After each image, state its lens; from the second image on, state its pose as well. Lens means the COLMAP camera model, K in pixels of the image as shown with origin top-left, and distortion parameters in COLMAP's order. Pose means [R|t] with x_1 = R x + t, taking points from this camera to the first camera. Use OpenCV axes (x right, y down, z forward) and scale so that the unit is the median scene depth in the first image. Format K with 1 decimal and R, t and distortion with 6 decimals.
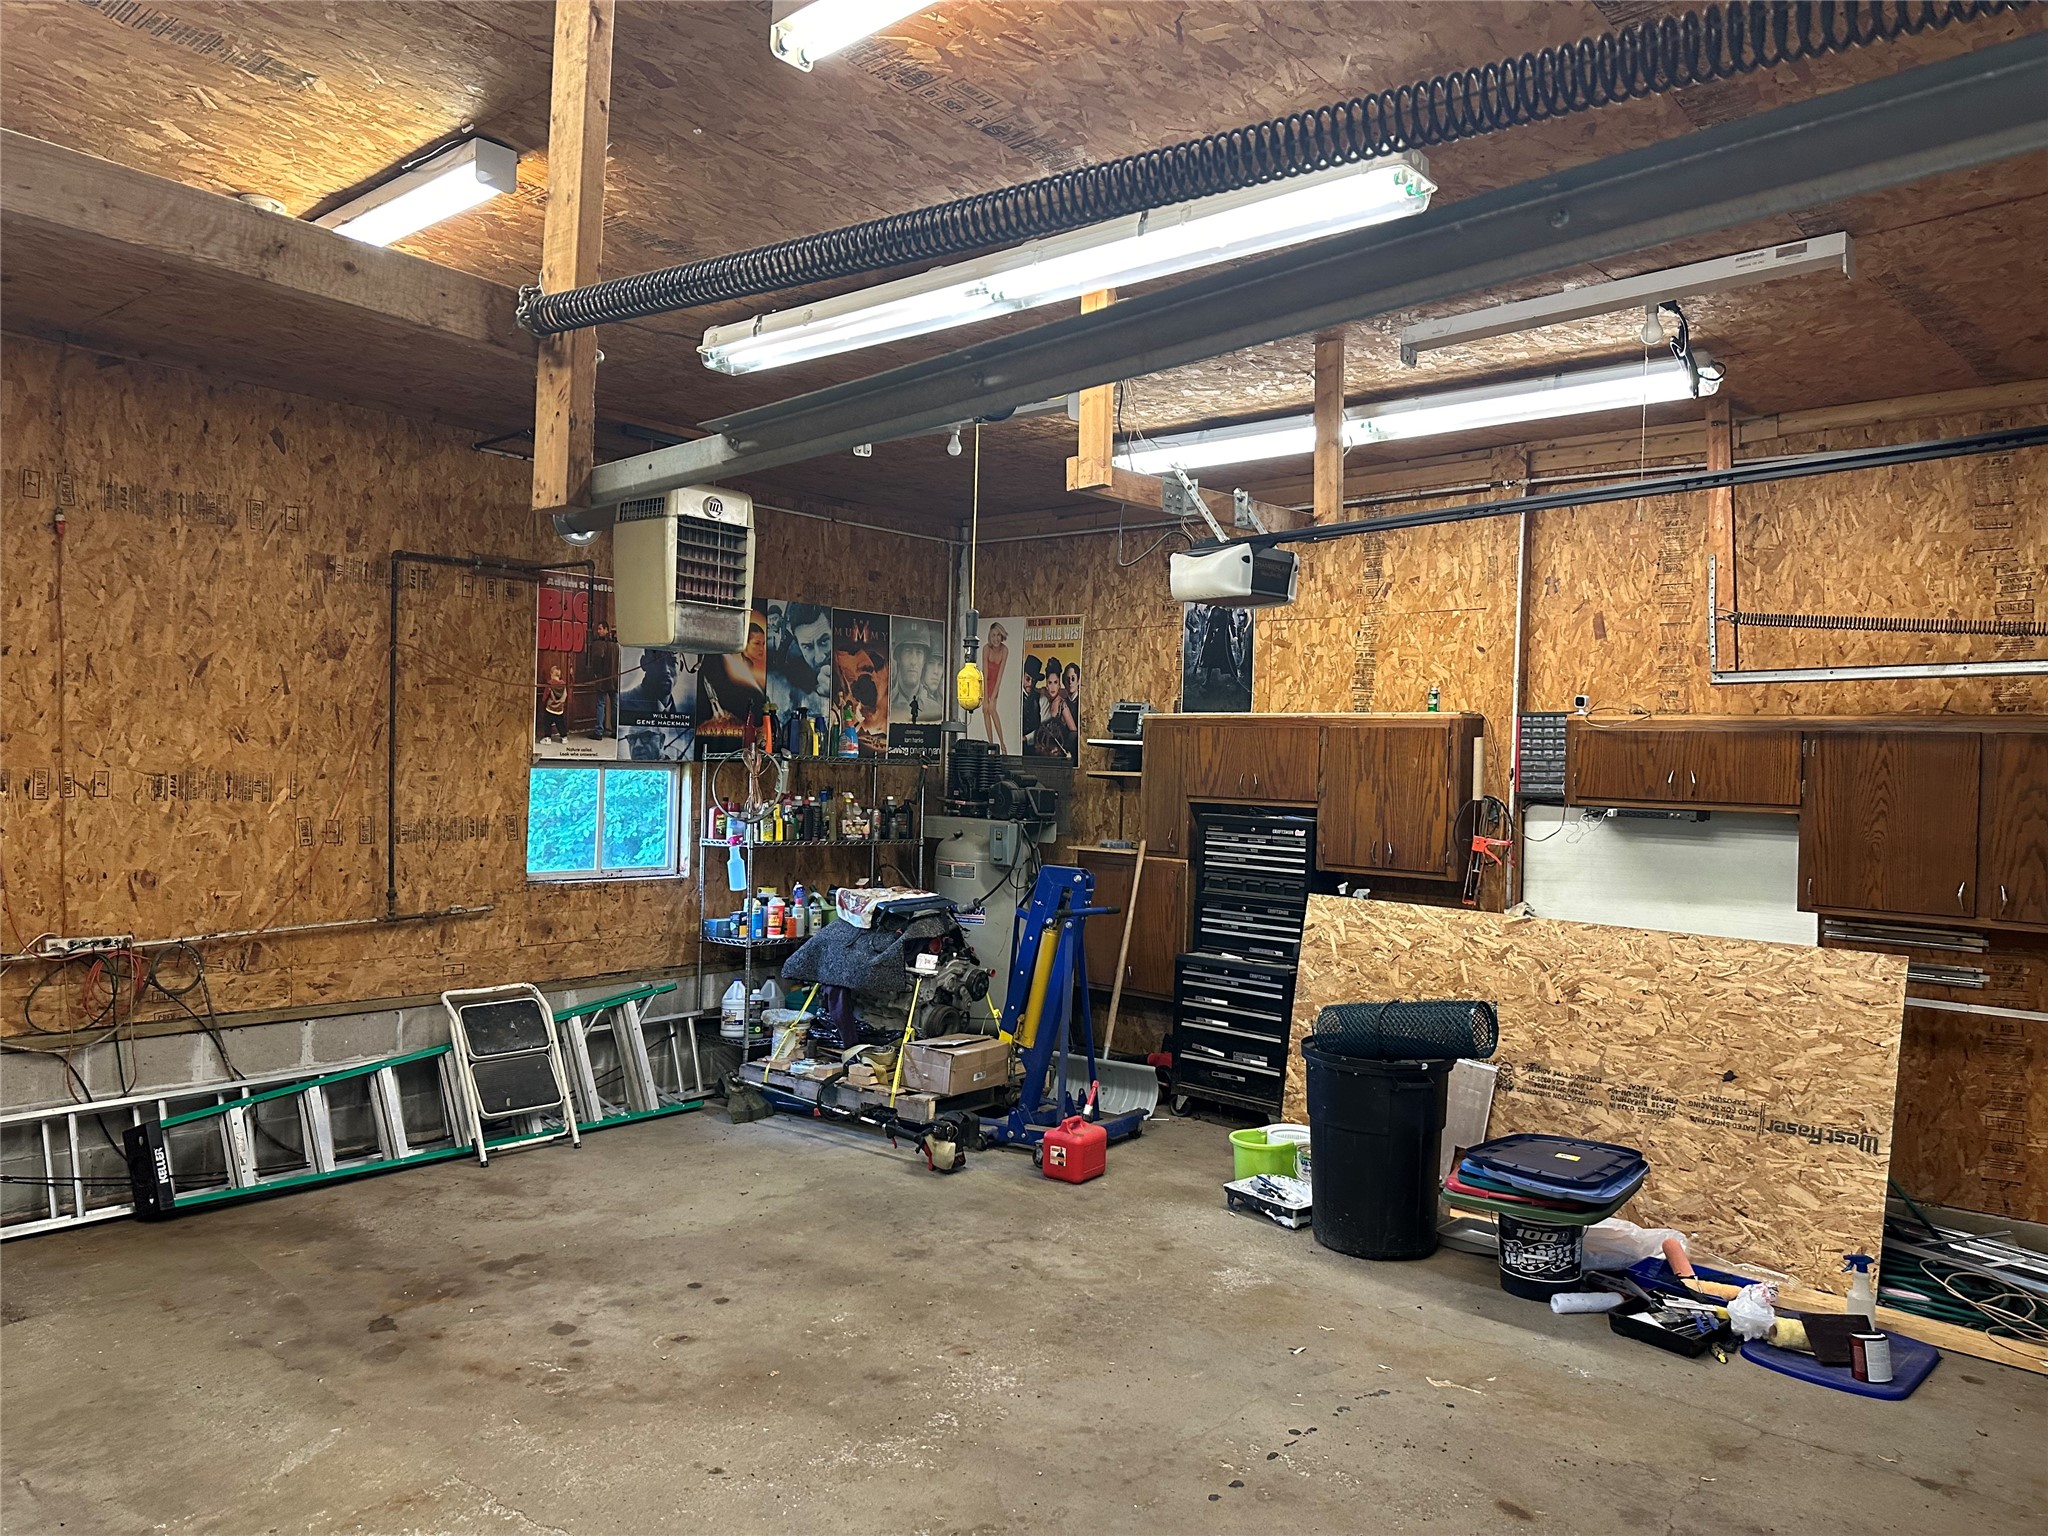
lens RADIAL K [[1418.2, 0, 1022.3], [0, 1418.2, 763.2], [0, 0, 1]] dist [0.112525, -0.112979]
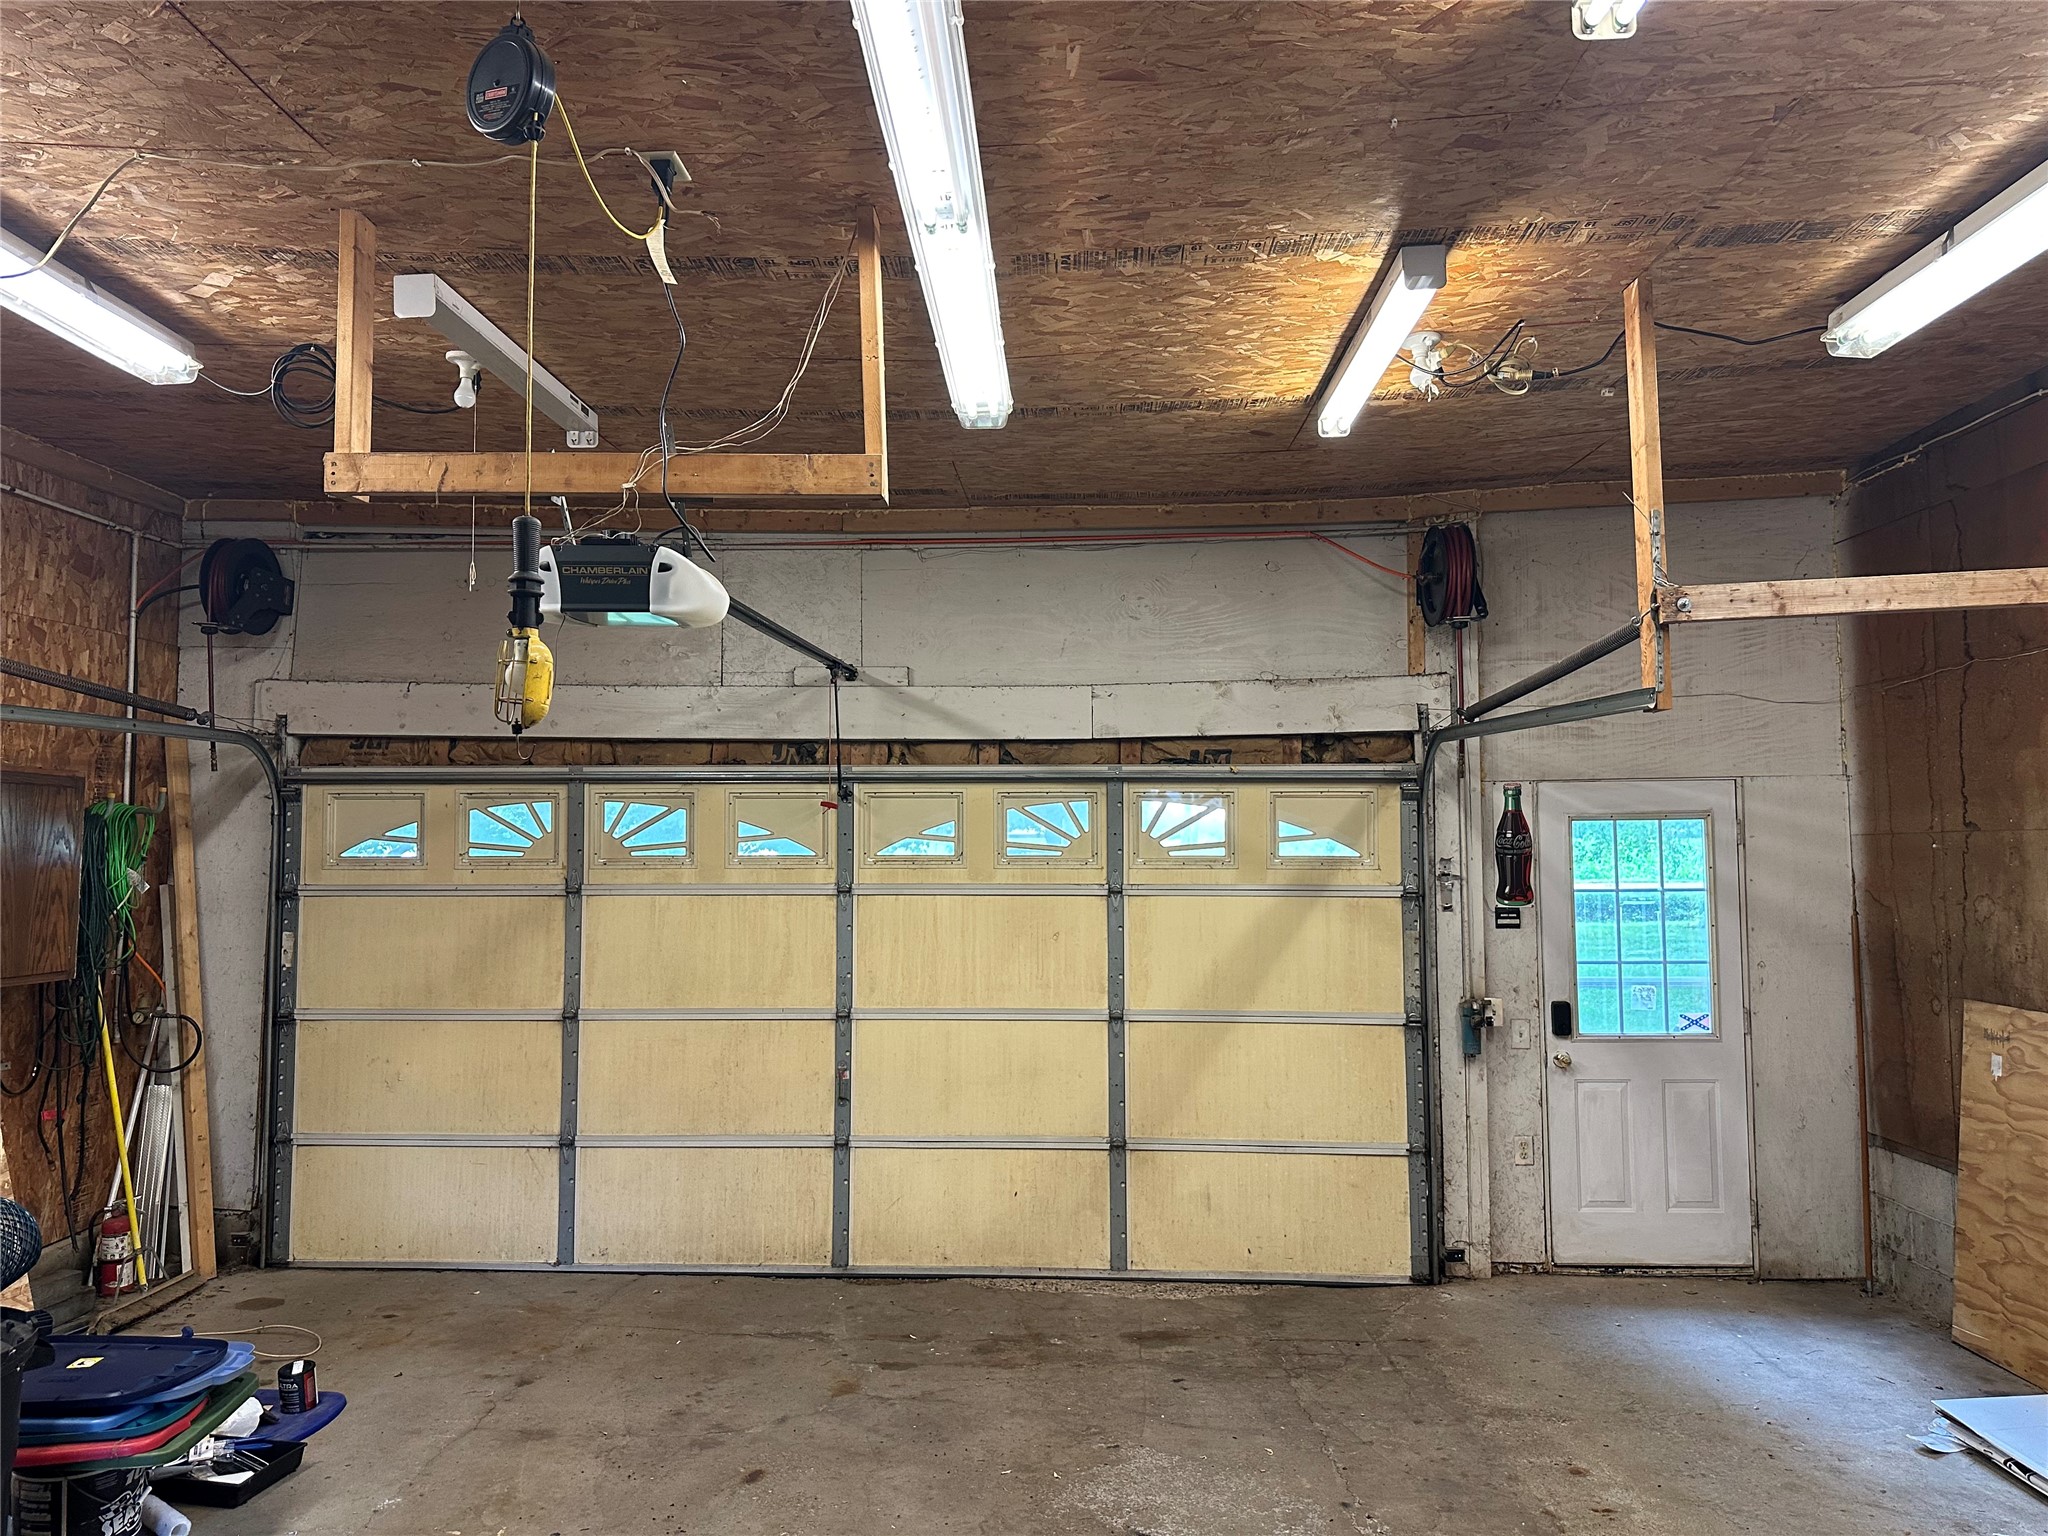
lens RADIAL K [[1418.2, 0, 1022.3], [0, 1418.2, 763.2], [0, 0, 1]] dist [0.112525, -0.112979]
pose [[-0.633826, 0.020591, 0.773201, -0.400761], [-0.017414, 0.999012, -0.040880, -0.000960], [-0.773279, -0.039375, -0.632842, 0.924196]]
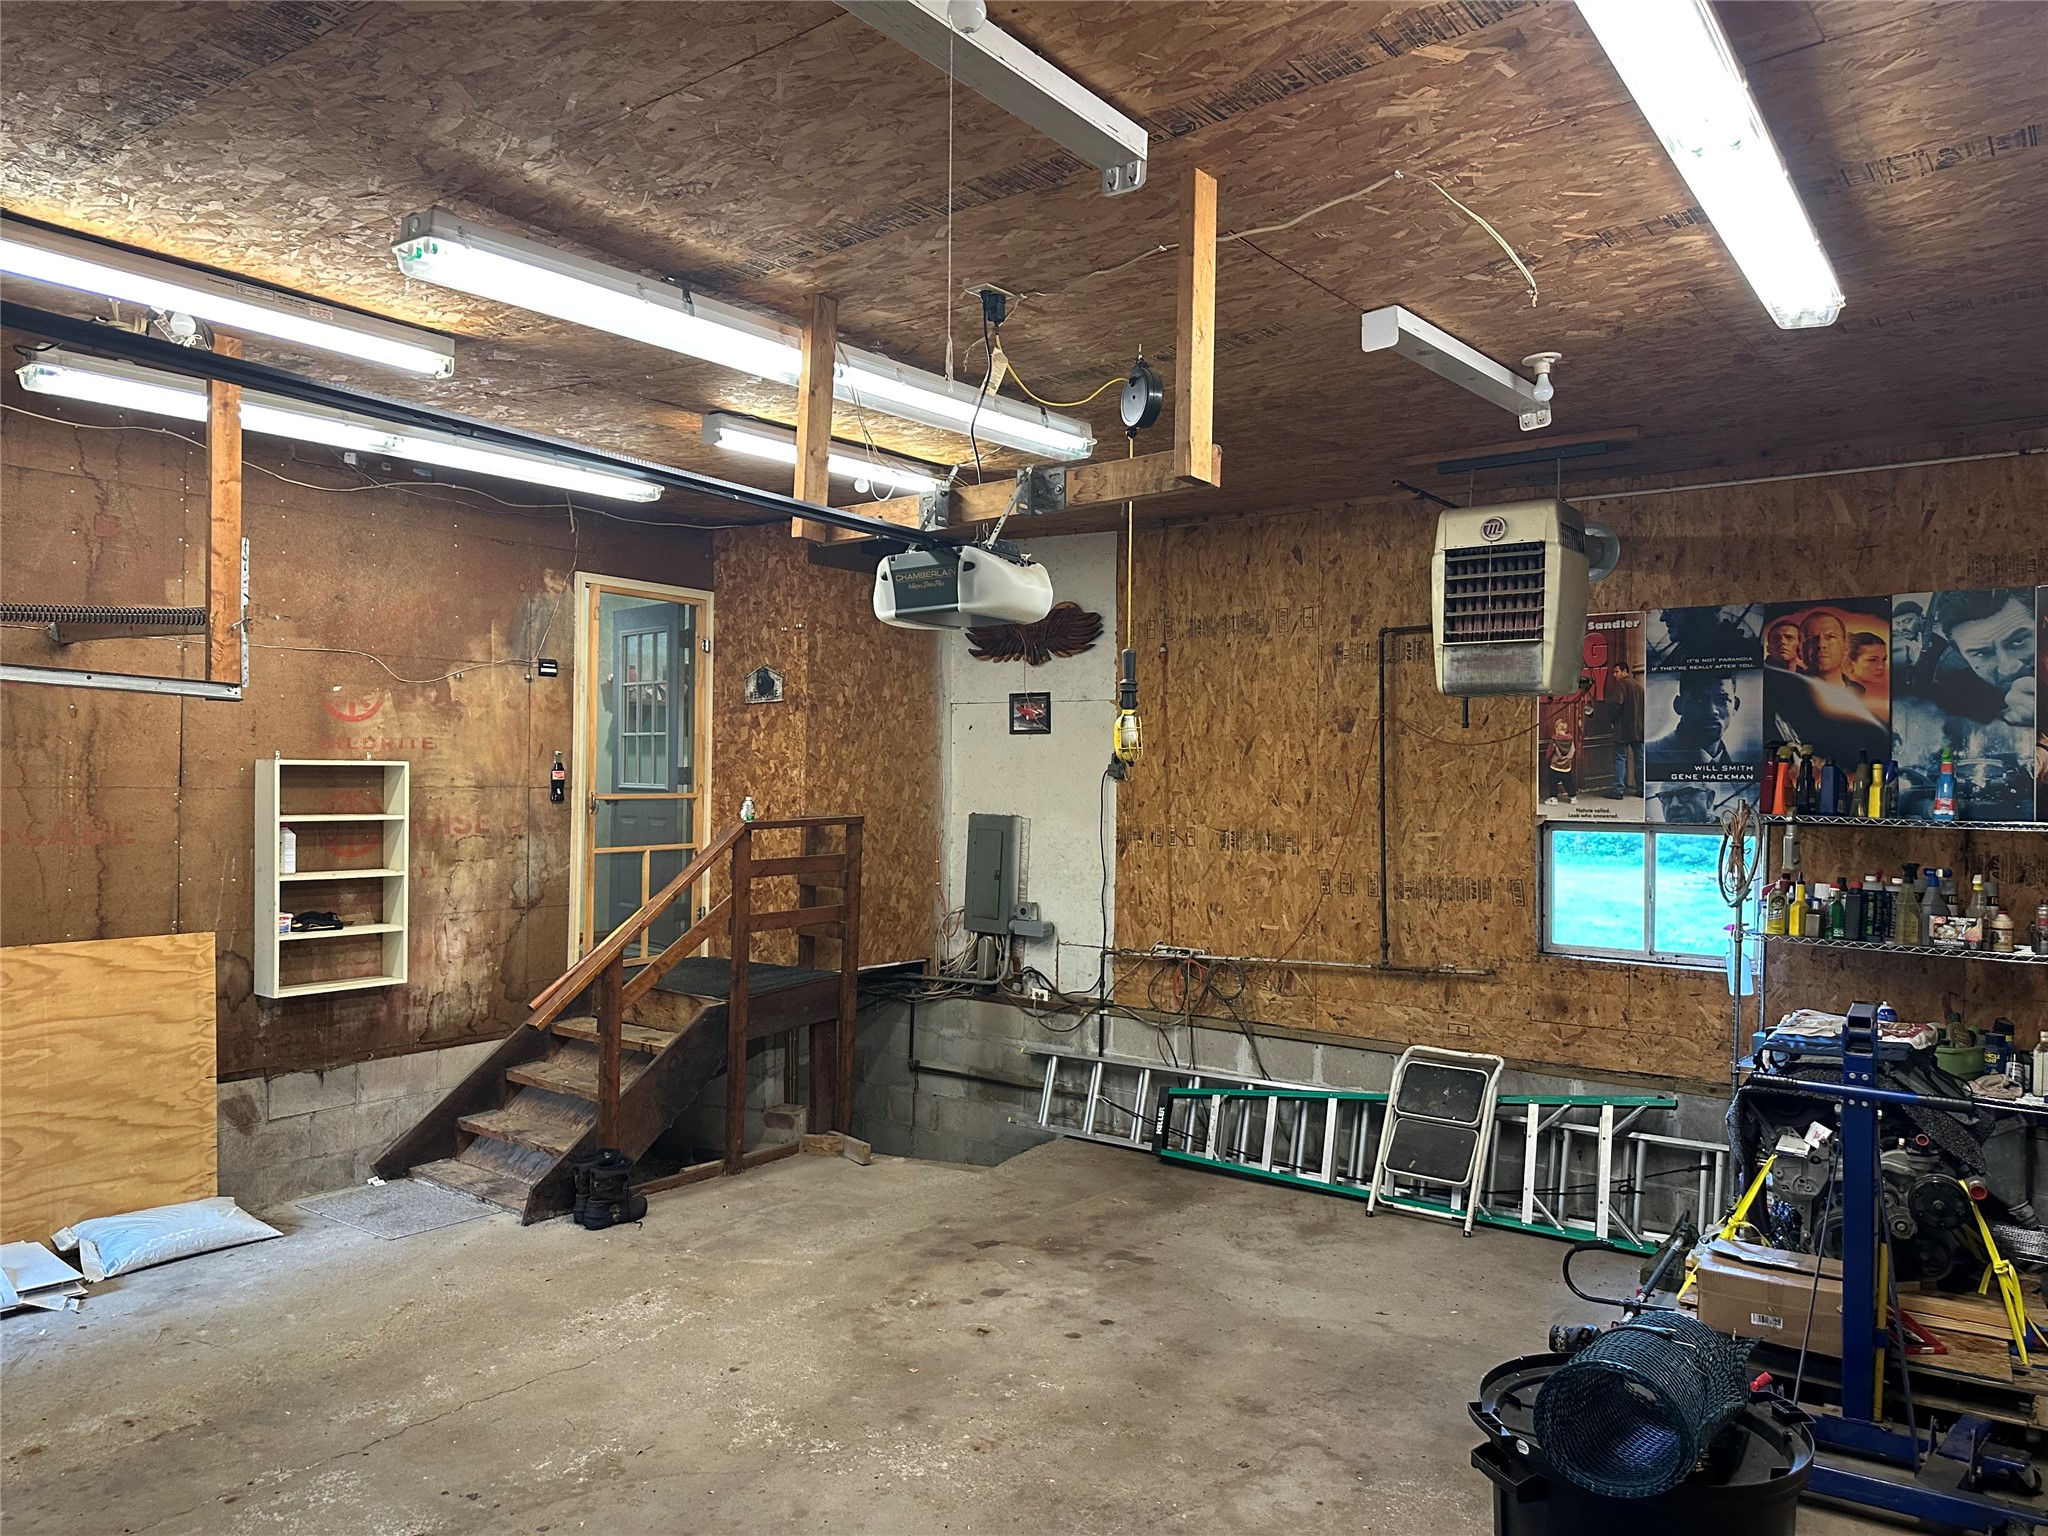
lens RADIAL K [[1444.0, 0, 1023.7], [0, 1444.0, 772.6], [0, 0, 1]] dist [0.149945, -0.191207]
pose [[0.094210, -0.031582, -0.995051, 0.681144], [-0.007478, 0.999446, -0.032430, -0.000865], [0.995524, 0.010496, 0.093922, 0.678082]]
